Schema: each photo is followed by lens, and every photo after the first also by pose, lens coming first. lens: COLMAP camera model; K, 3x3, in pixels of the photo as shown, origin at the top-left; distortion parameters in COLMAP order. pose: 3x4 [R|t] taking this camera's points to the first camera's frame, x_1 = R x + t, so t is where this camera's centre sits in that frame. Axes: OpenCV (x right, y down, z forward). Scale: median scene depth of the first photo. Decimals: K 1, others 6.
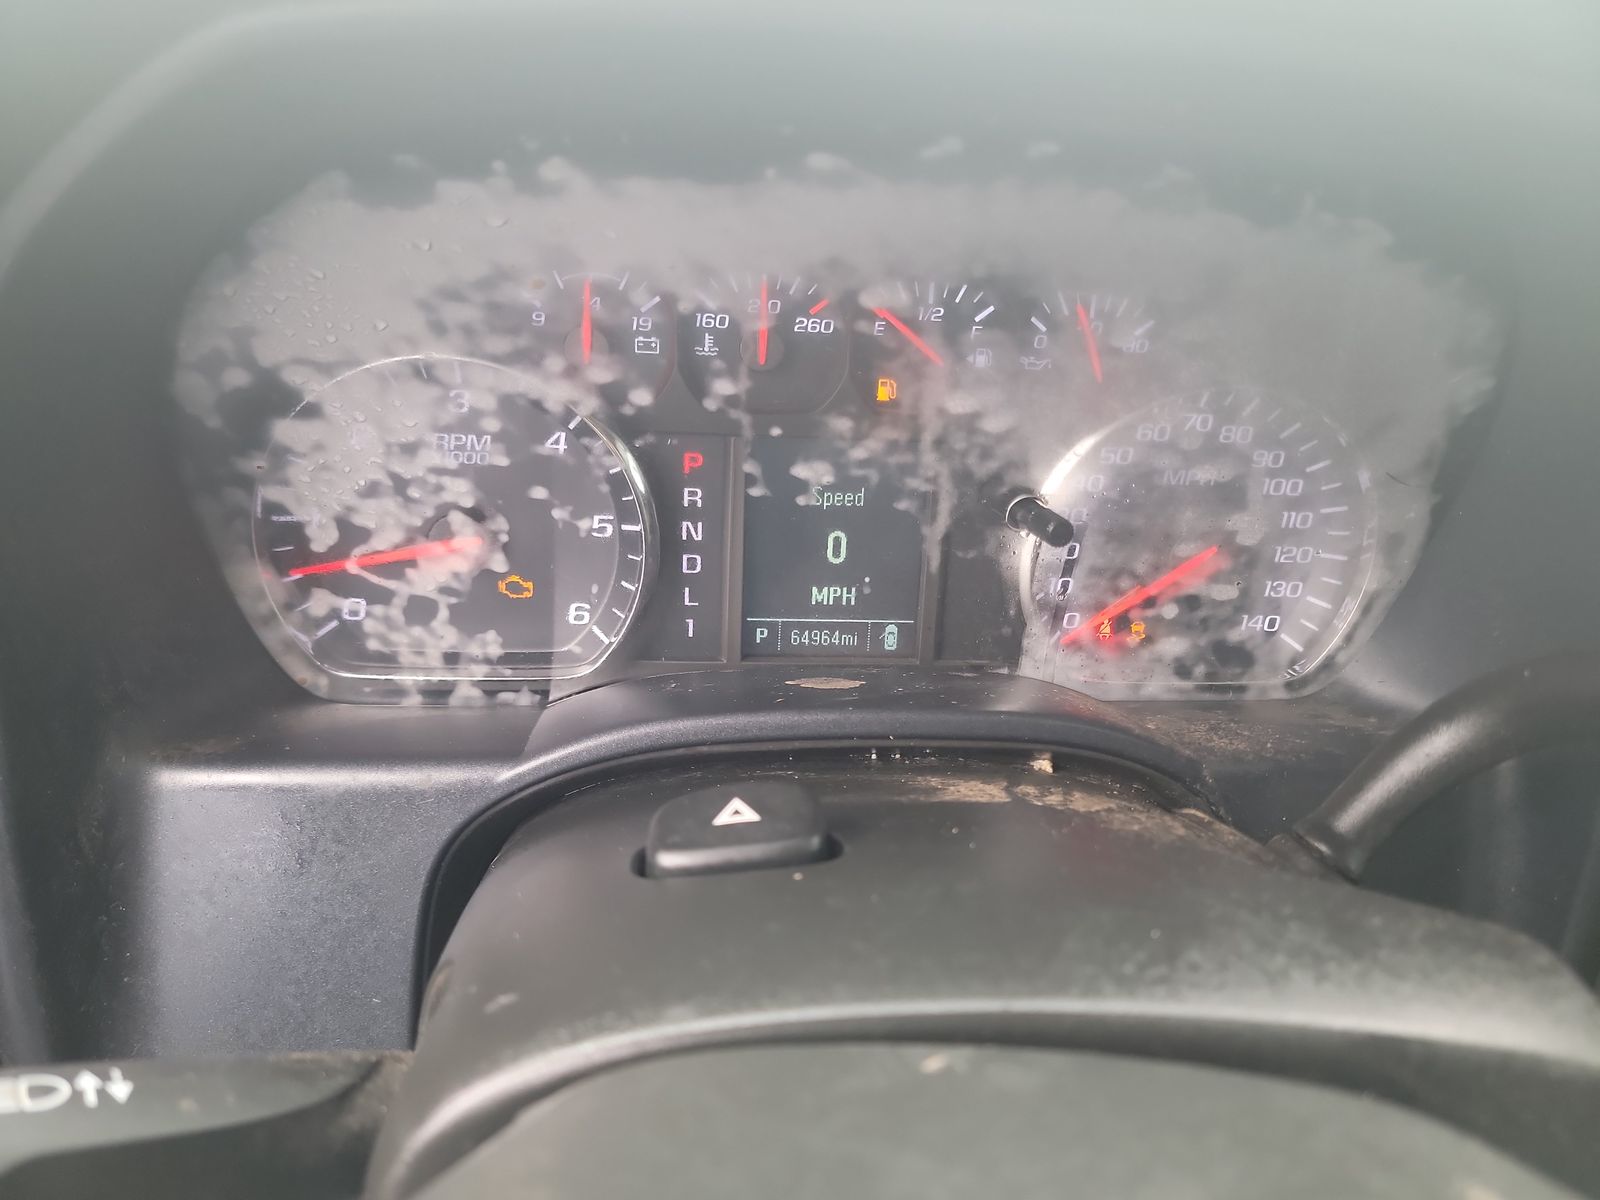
lens RADIAL K [[1138.6, 0, 808.8], [0, 1138.6, 598.3], [0, 0, 1]] dist [0.039585, -0.002571]
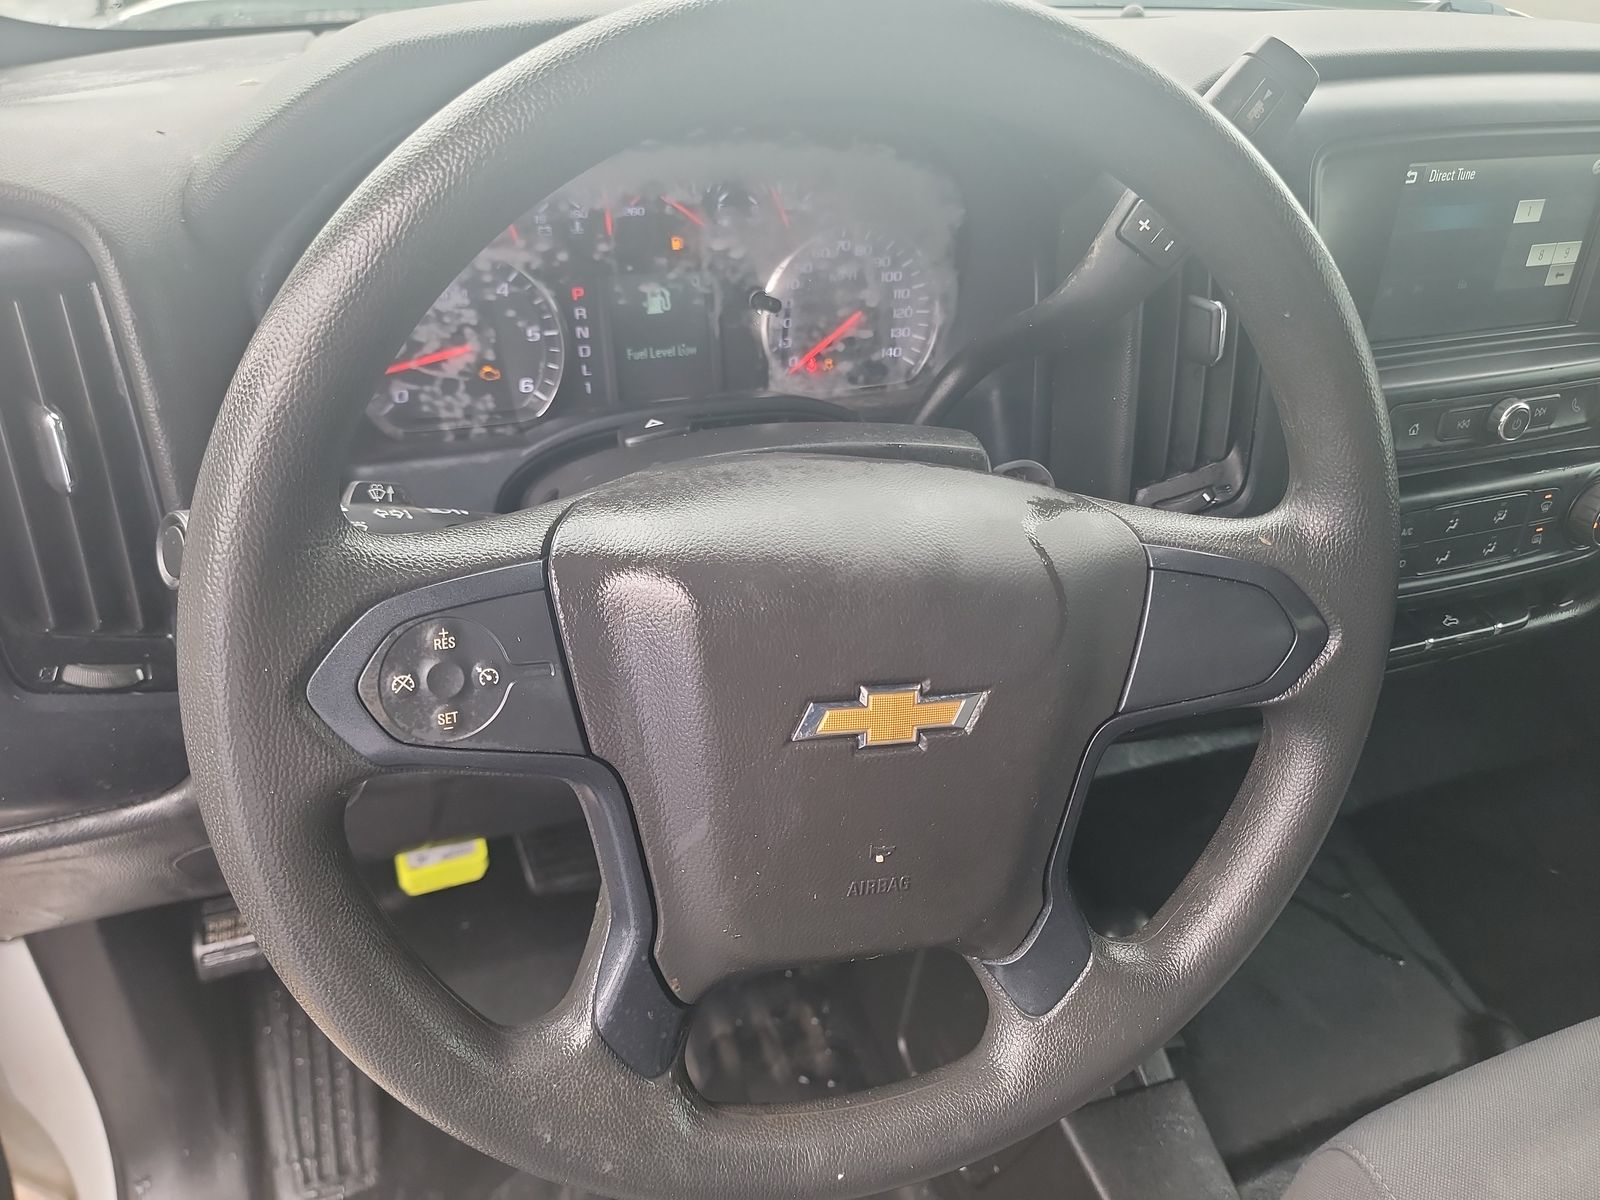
lens RADIAL K [[1138.6, 0, 808.8], [0, 1138.6, 598.3], [0, 0, 1]] dist [0.039585, -0.002571]
pose [[0.972819, -0.151528, 0.175107, -0.143735], [0.130637, 0.983482, 0.125286, 0.189205], [-0.191199, -0.099005, 0.976545, -0.956819]]
